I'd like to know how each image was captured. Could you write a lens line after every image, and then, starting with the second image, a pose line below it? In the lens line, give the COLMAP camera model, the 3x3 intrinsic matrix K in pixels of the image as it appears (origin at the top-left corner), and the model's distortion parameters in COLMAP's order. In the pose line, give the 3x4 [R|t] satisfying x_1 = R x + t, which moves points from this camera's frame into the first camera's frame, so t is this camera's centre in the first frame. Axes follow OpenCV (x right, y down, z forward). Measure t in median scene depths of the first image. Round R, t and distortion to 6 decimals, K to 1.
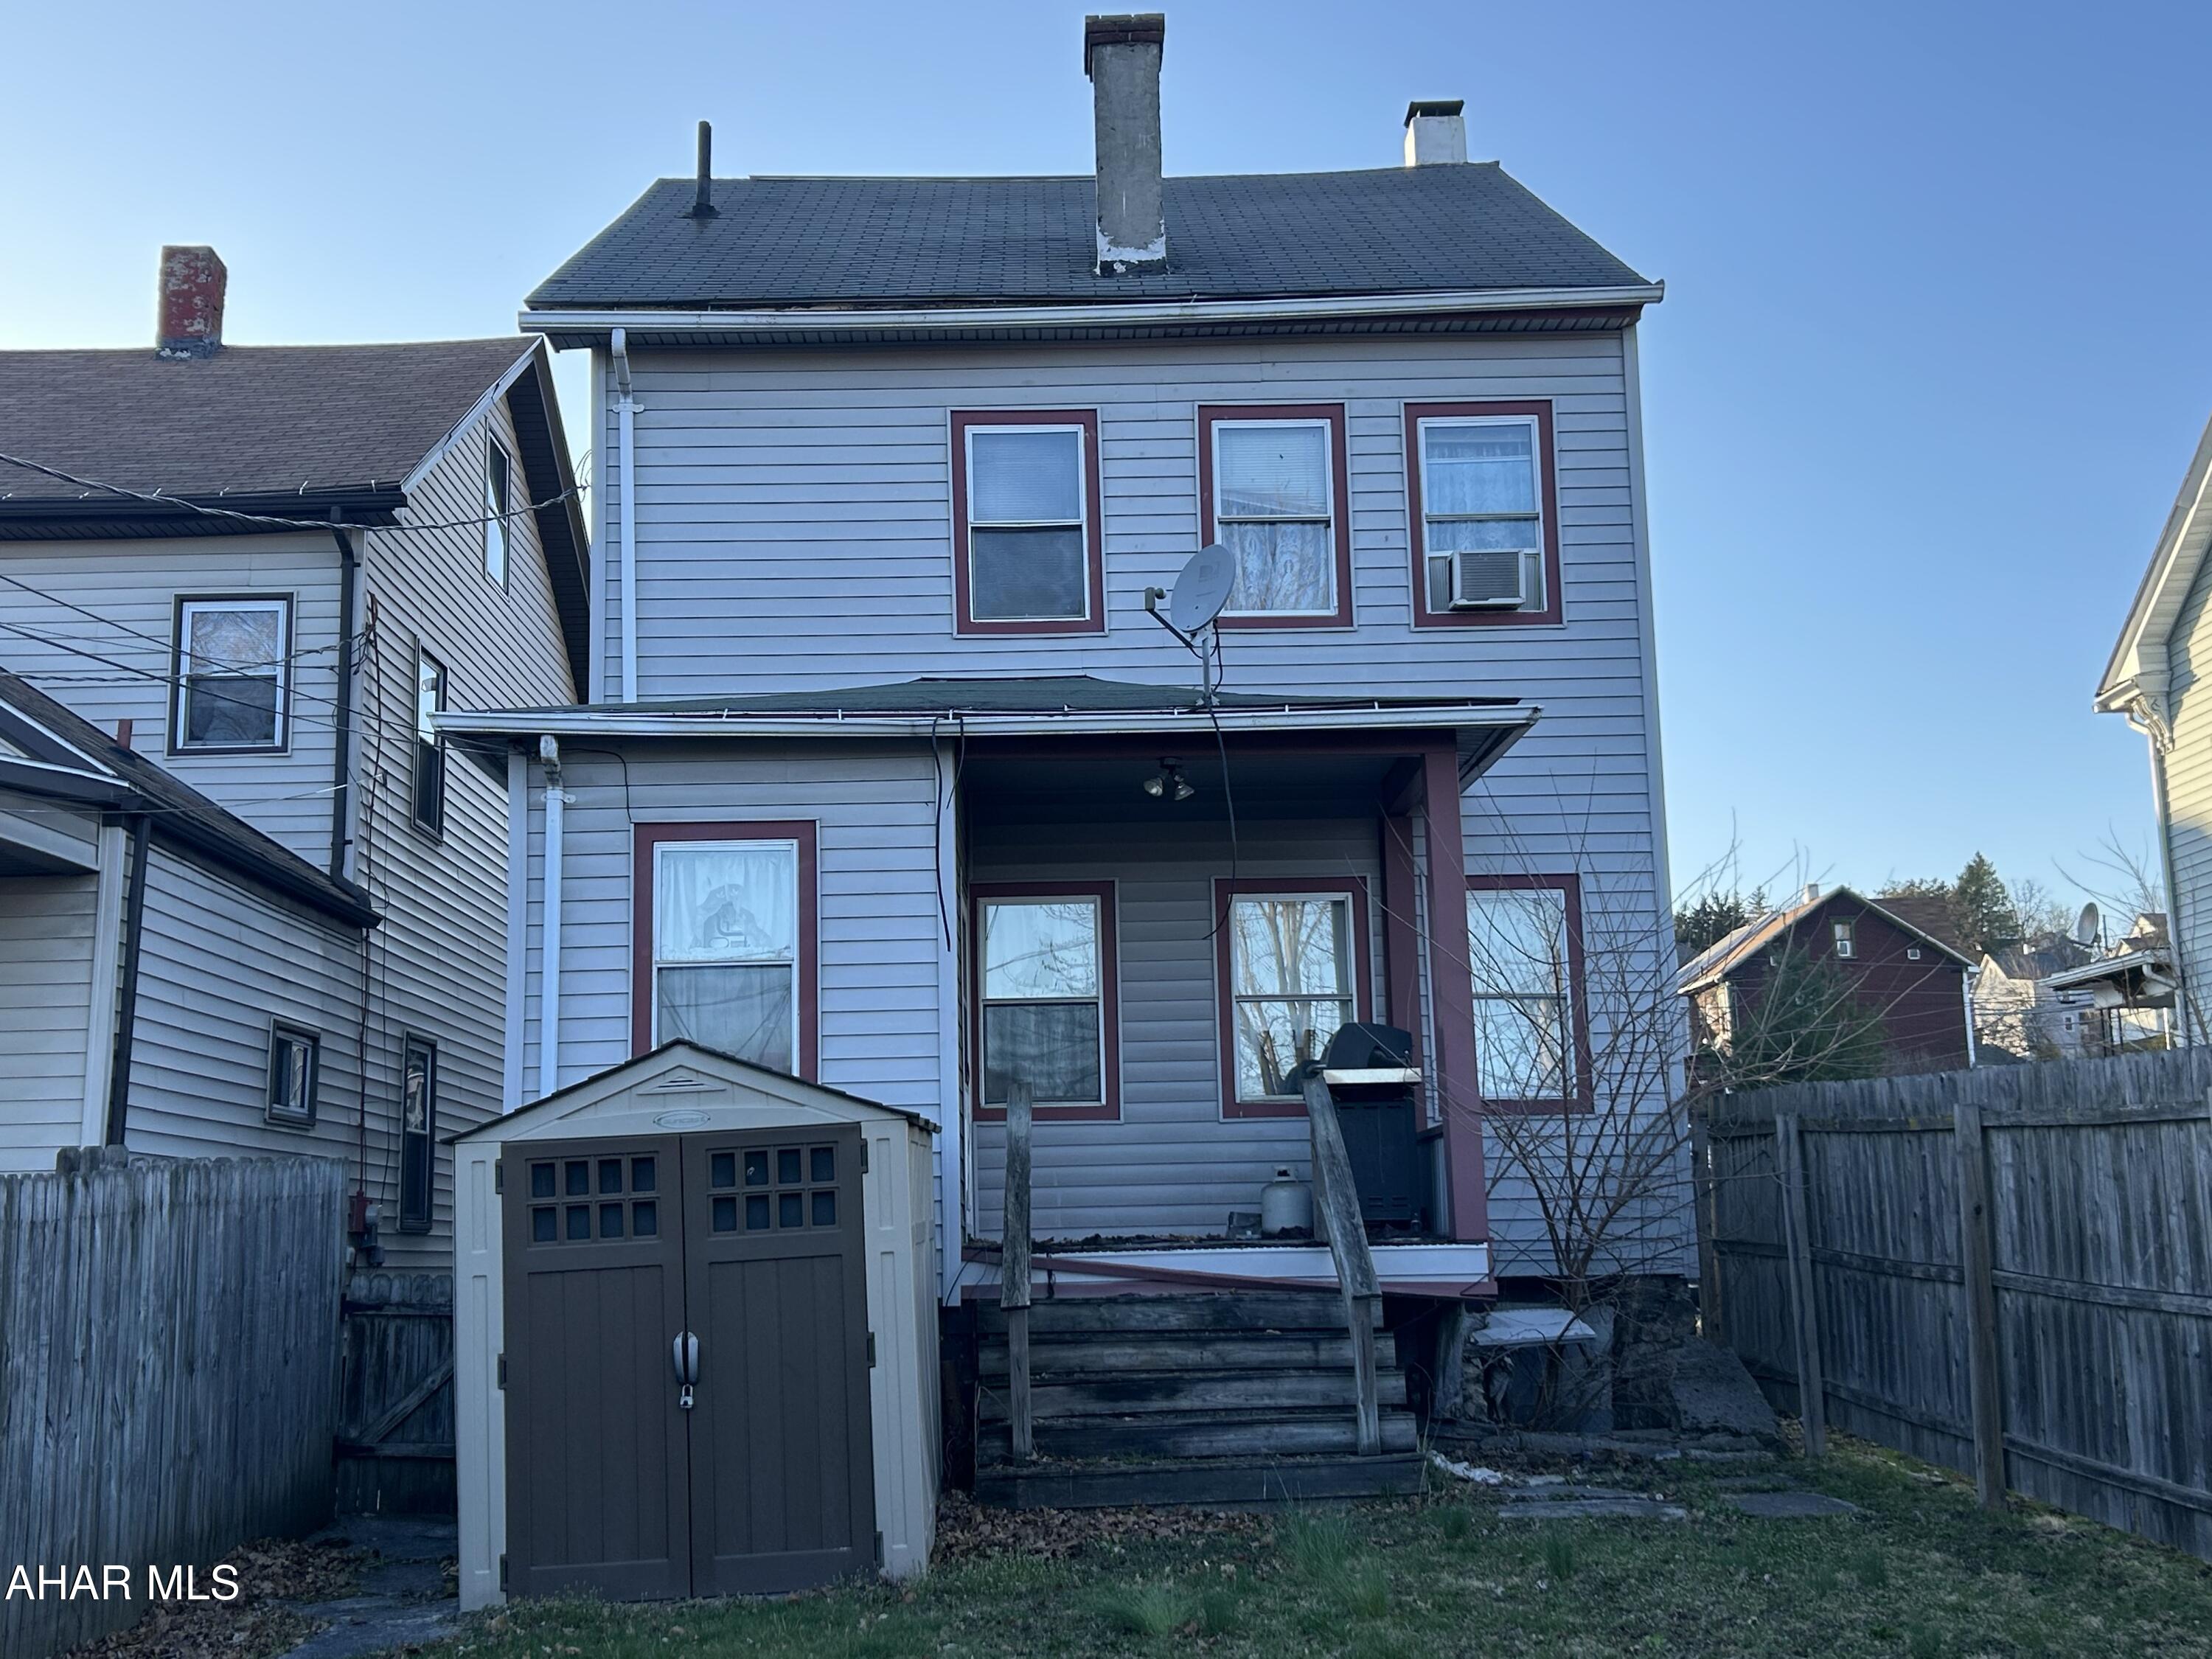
lens RADIAL K [[2592.8, 0, 1103.1], [0, 2592.8, 762.7], [0, 0, 1]] dist [0.156728, -0.430408]
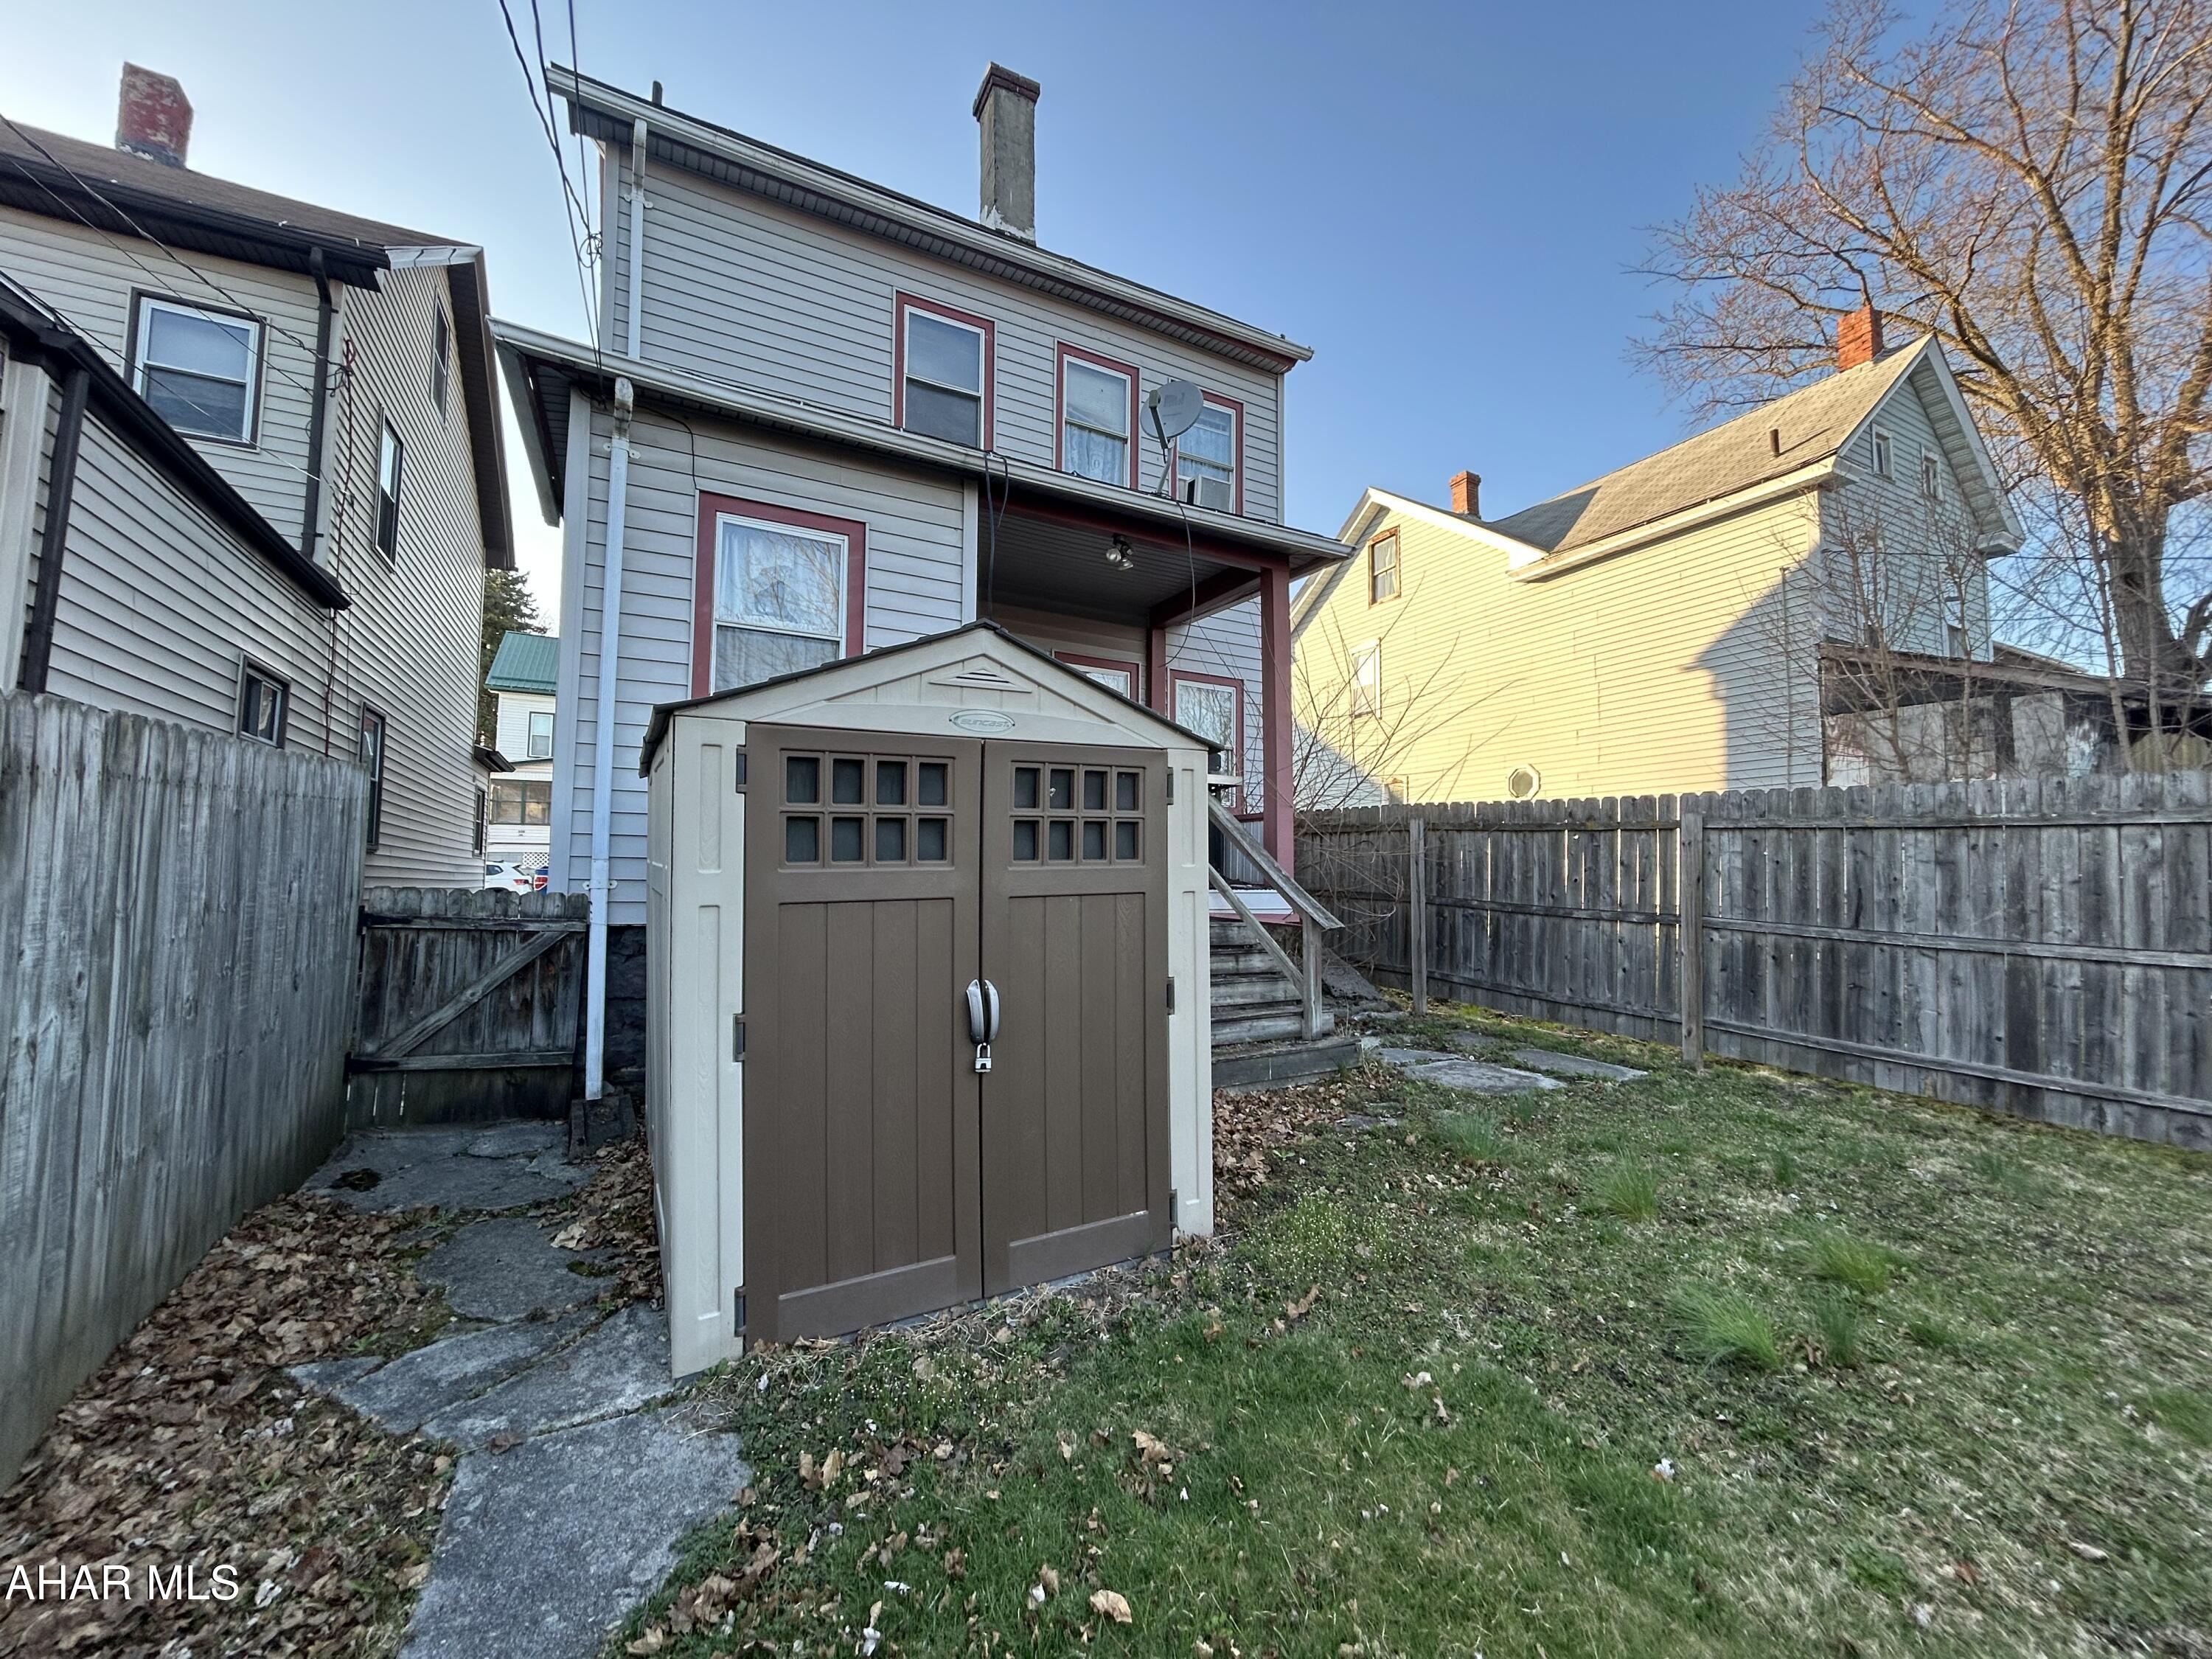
lens RADIAL K [[909.8, 0, 1111.3], [0, 909.8, 823.4], [0, 0, 1]] dist [-0.007608, 0.003159]
pose [[0.880148, 0.061767, 0.470663, -0.216600], [-0.116837, 0.989185, 0.088672, 0.117171], [-0.460096, -0.133035, 0.877846, 0.619640]]
